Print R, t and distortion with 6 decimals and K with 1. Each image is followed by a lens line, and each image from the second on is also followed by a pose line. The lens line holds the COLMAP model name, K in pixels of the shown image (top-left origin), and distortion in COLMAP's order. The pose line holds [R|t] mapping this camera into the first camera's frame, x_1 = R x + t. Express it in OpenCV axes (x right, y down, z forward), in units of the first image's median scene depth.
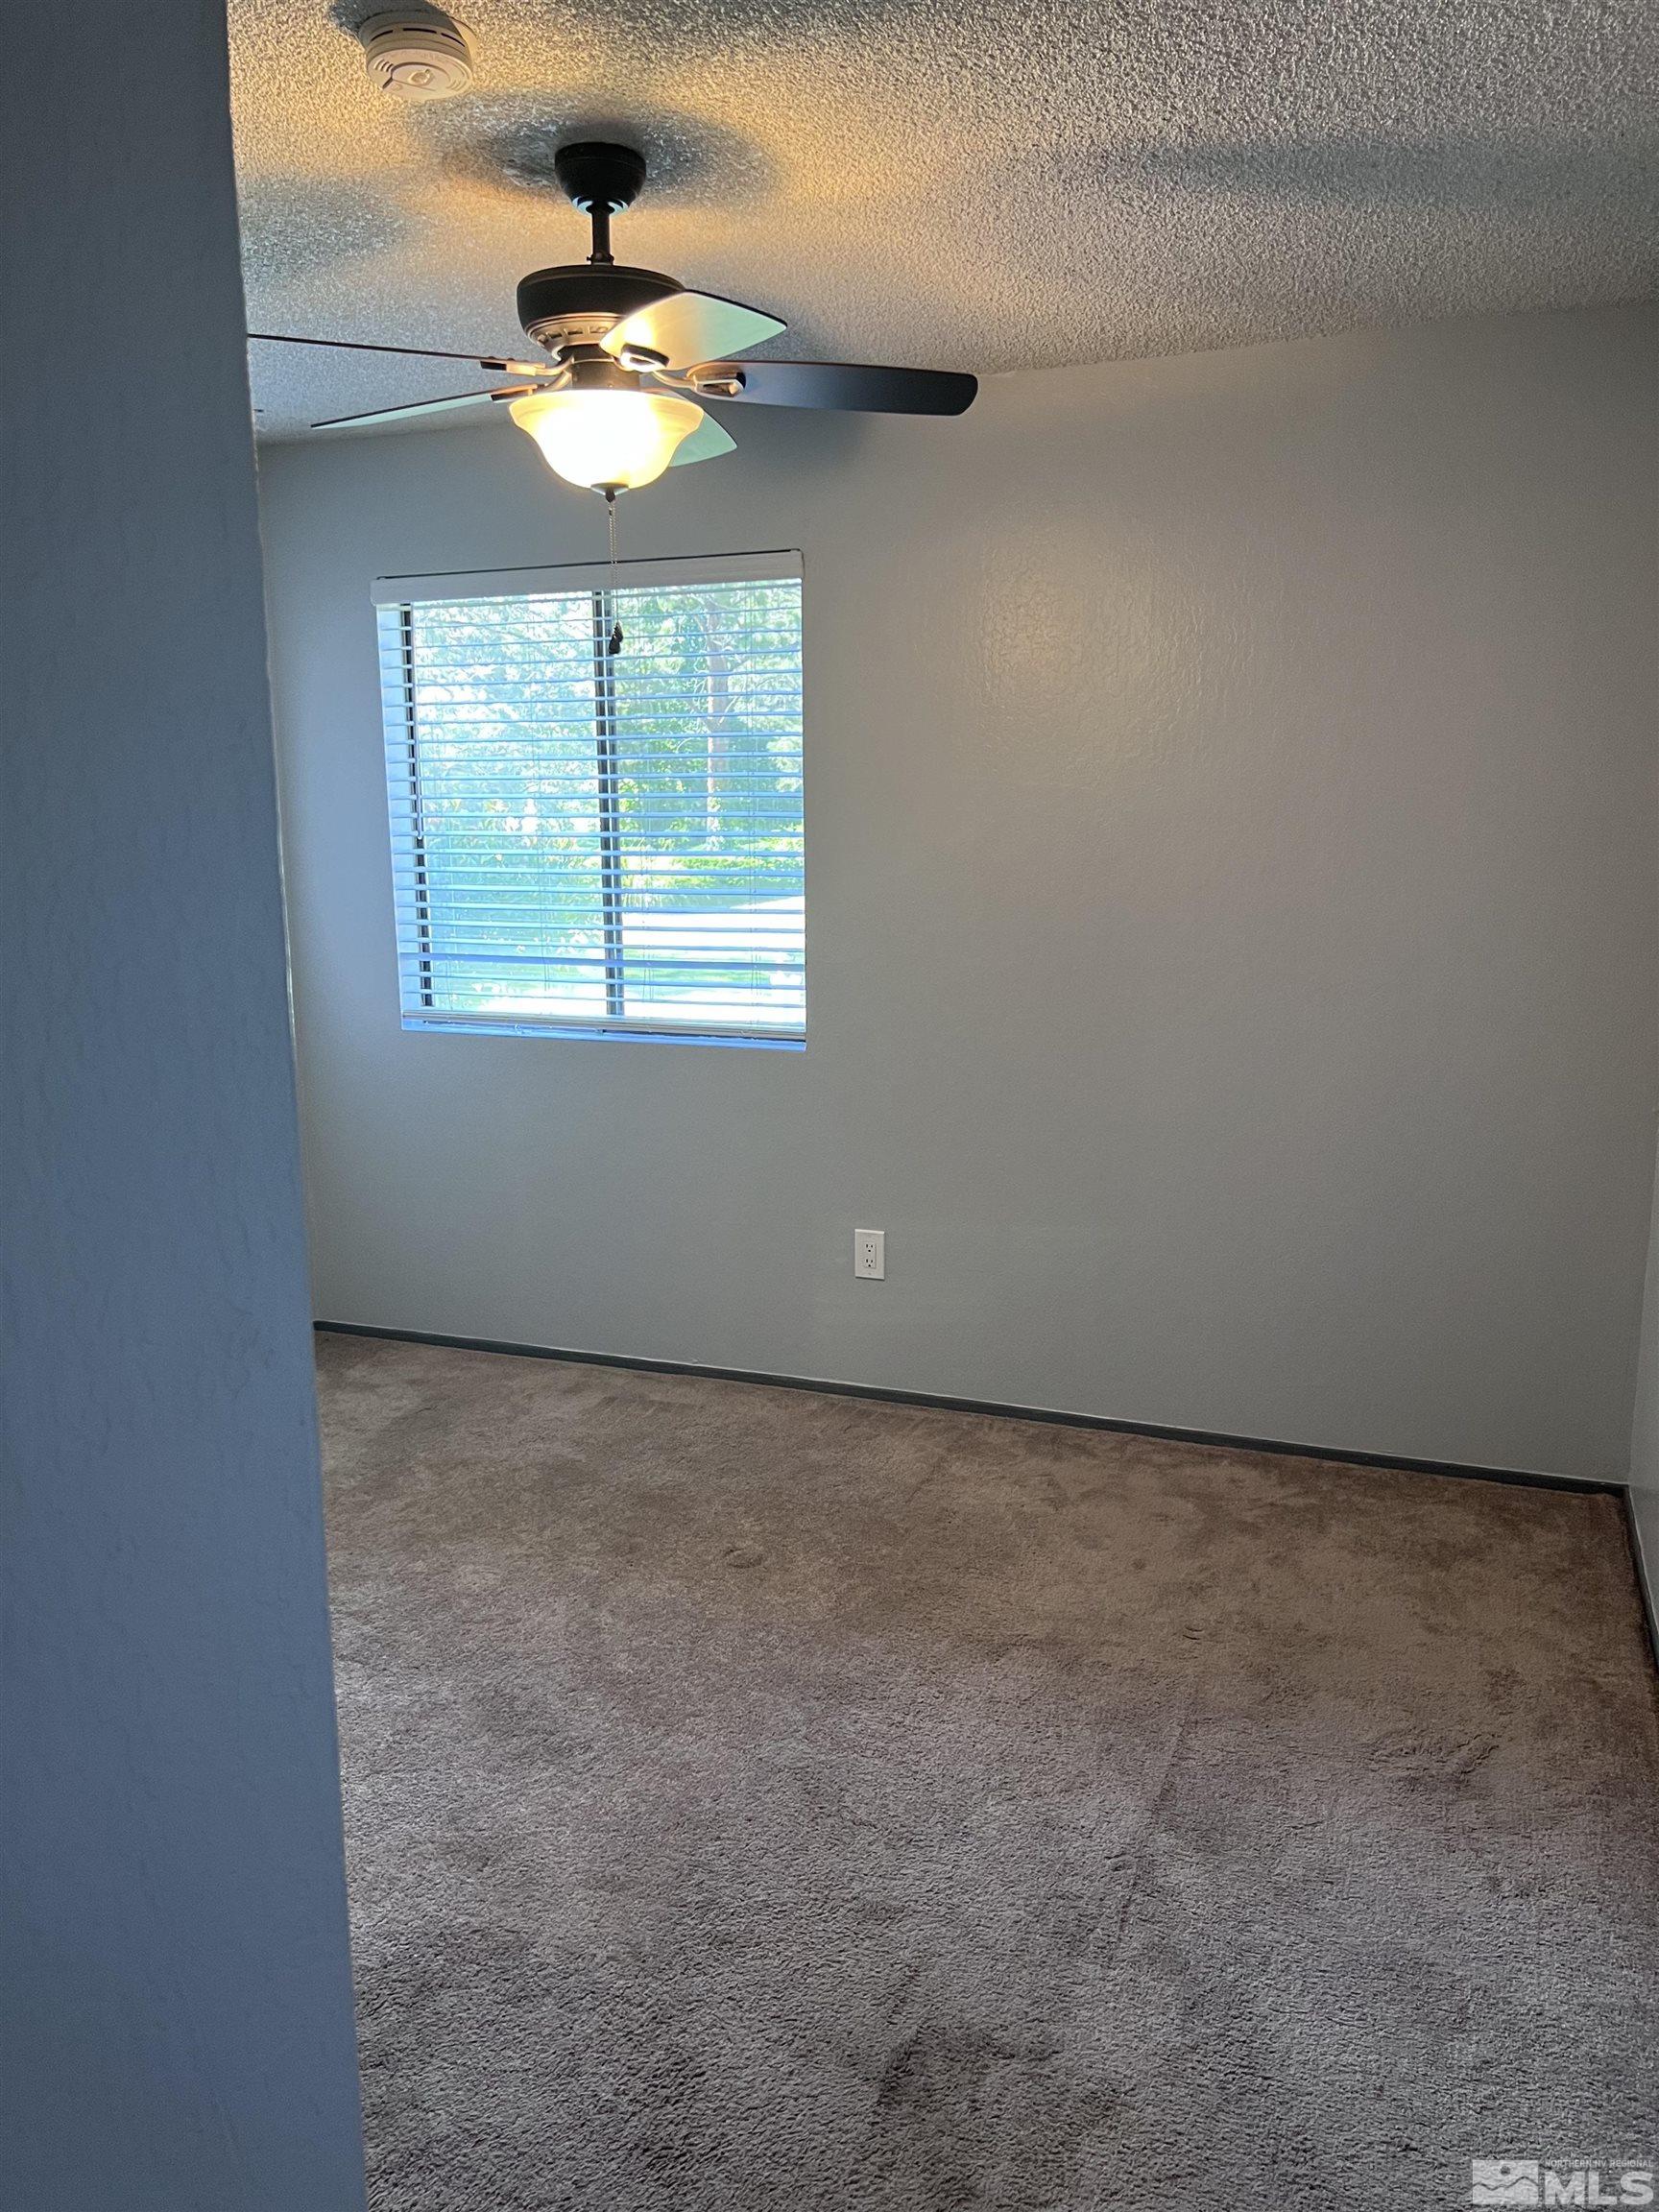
lens RADIAL K [[1660.4, 0, 829.2], [0, 1660.4, 1127.5], [0, 0, 1]] dist [0.024541, -0.047443]
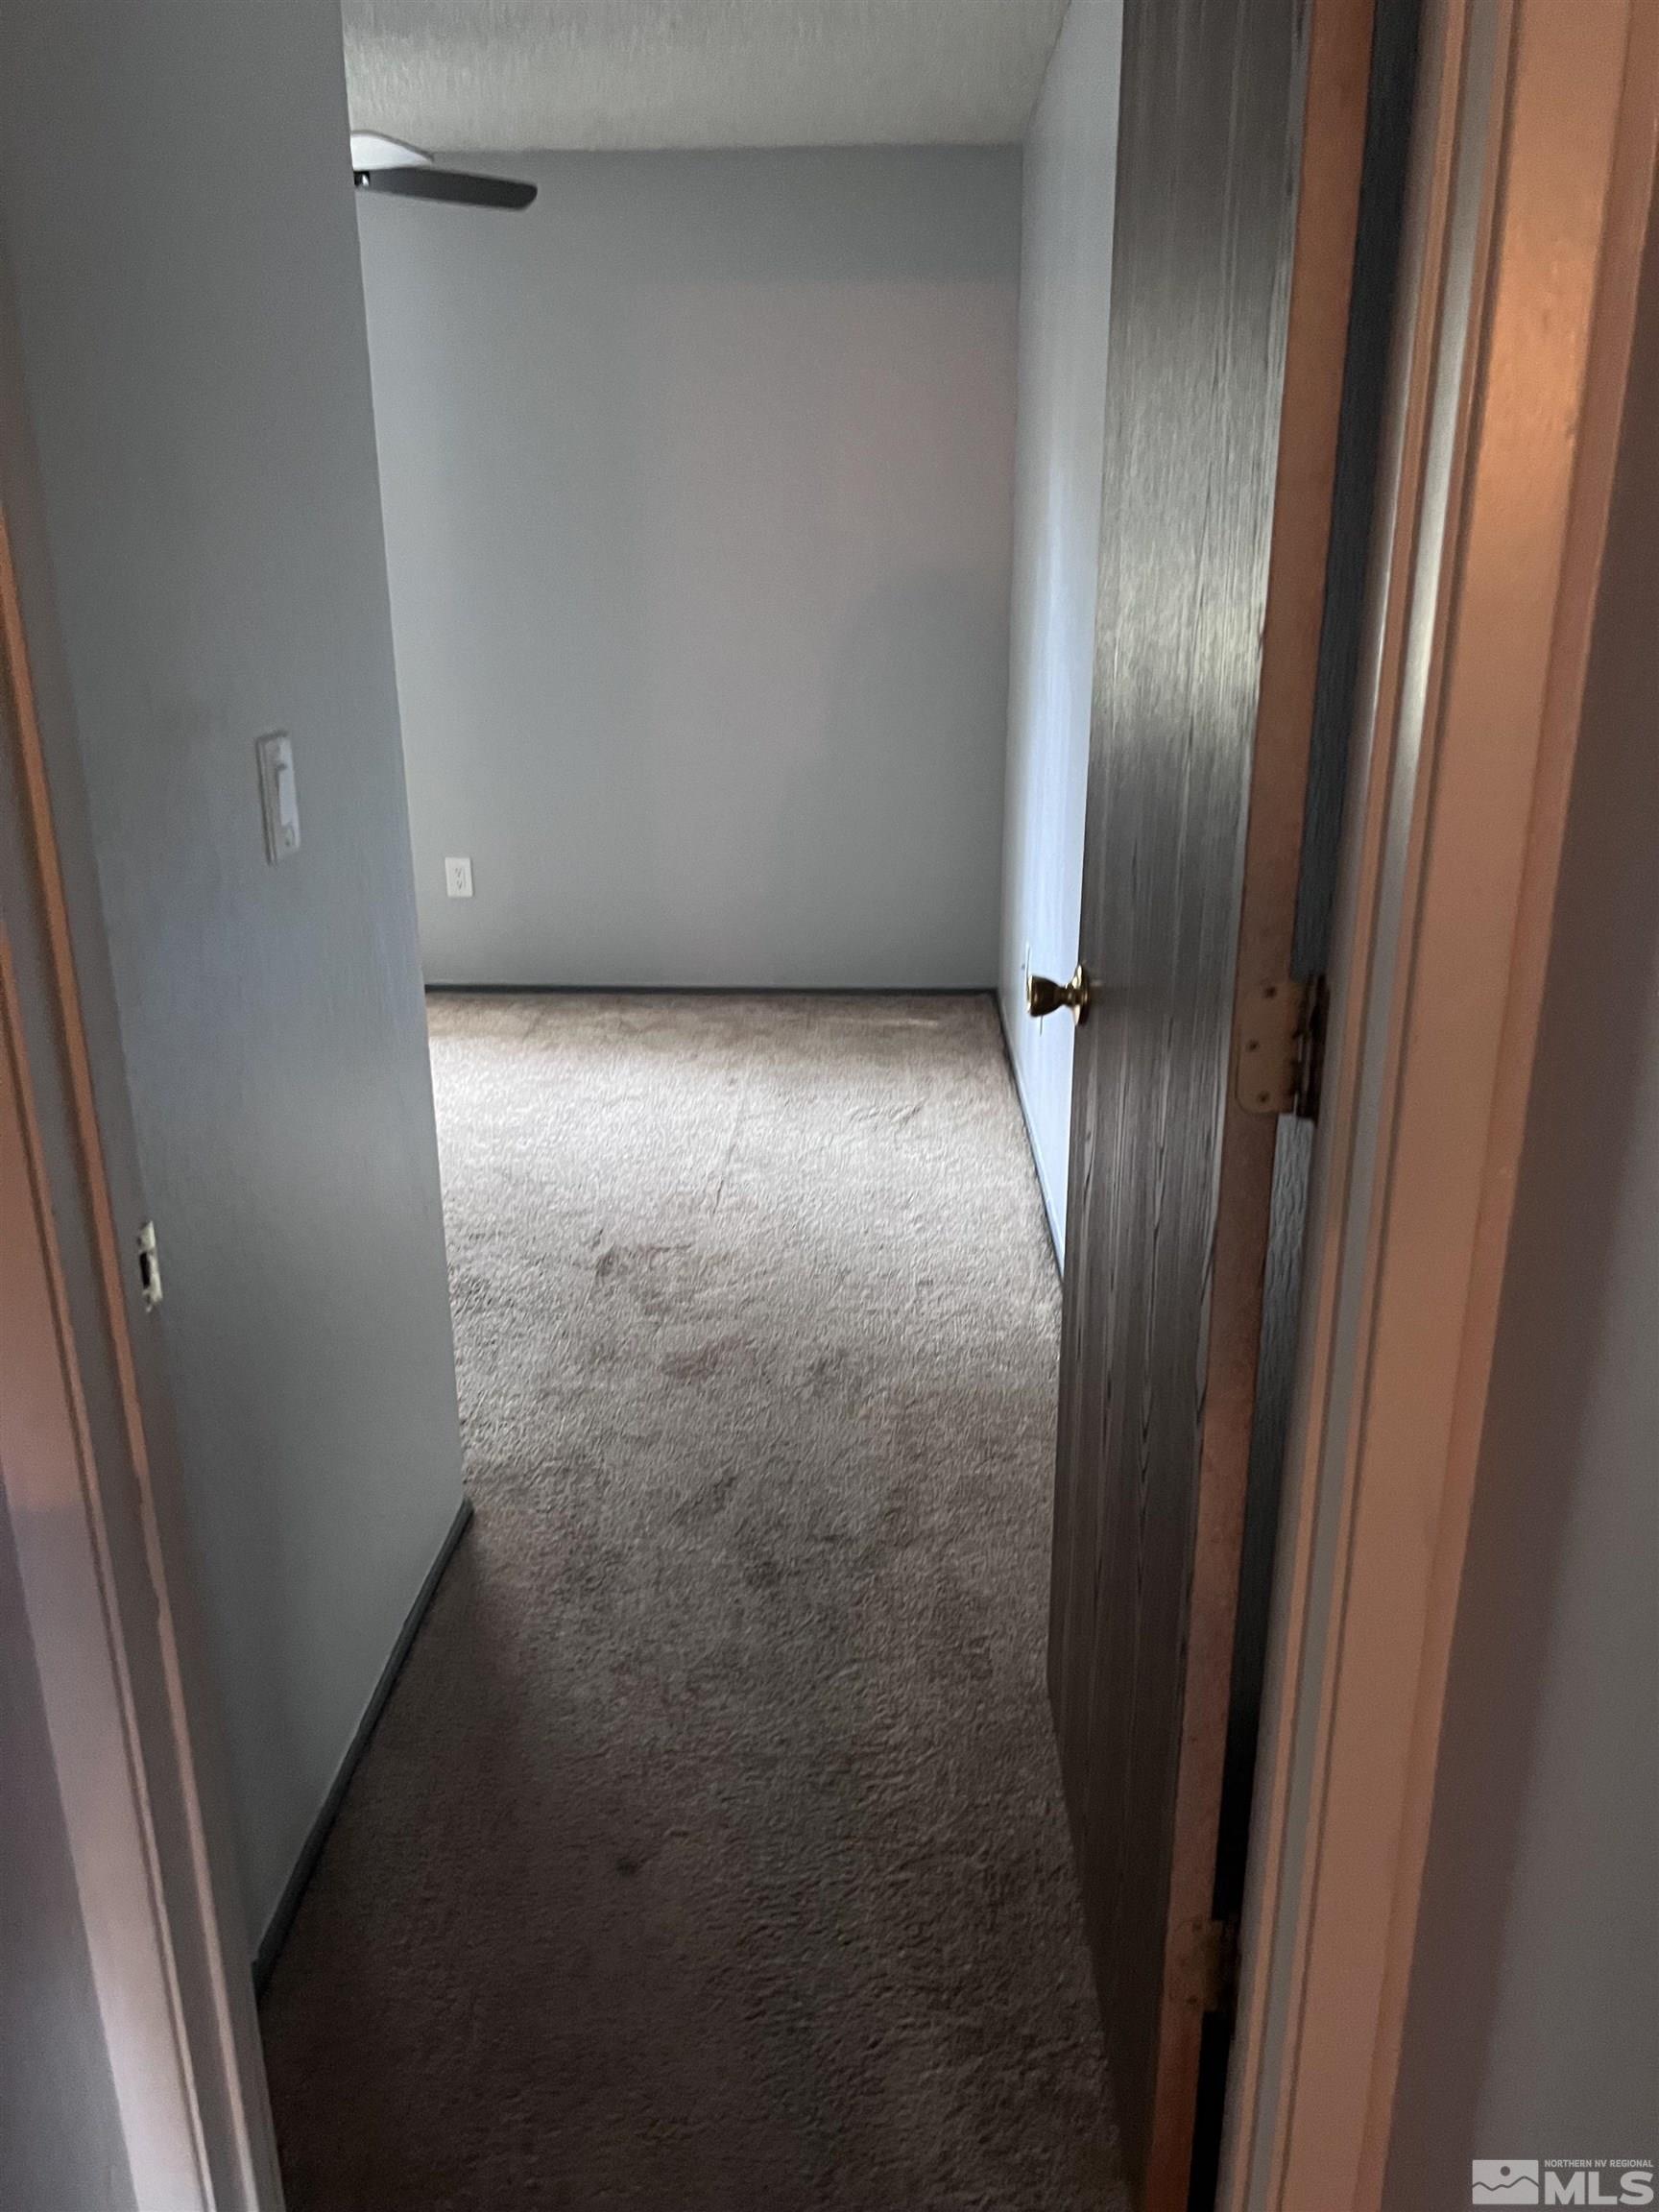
lens RADIAL K [[1660.4, 0, 845.8], [0, 1660.4, 1099.4], [0, 0, 1]] dist [0.024541, -0.047443]
pose [[0.942700, -0.087586, 0.321940, -0.215078], [0.042878, 0.988730, 0.143437, 0.131039], [-0.330875, -0.121414, 0.935831, -0.555153]]
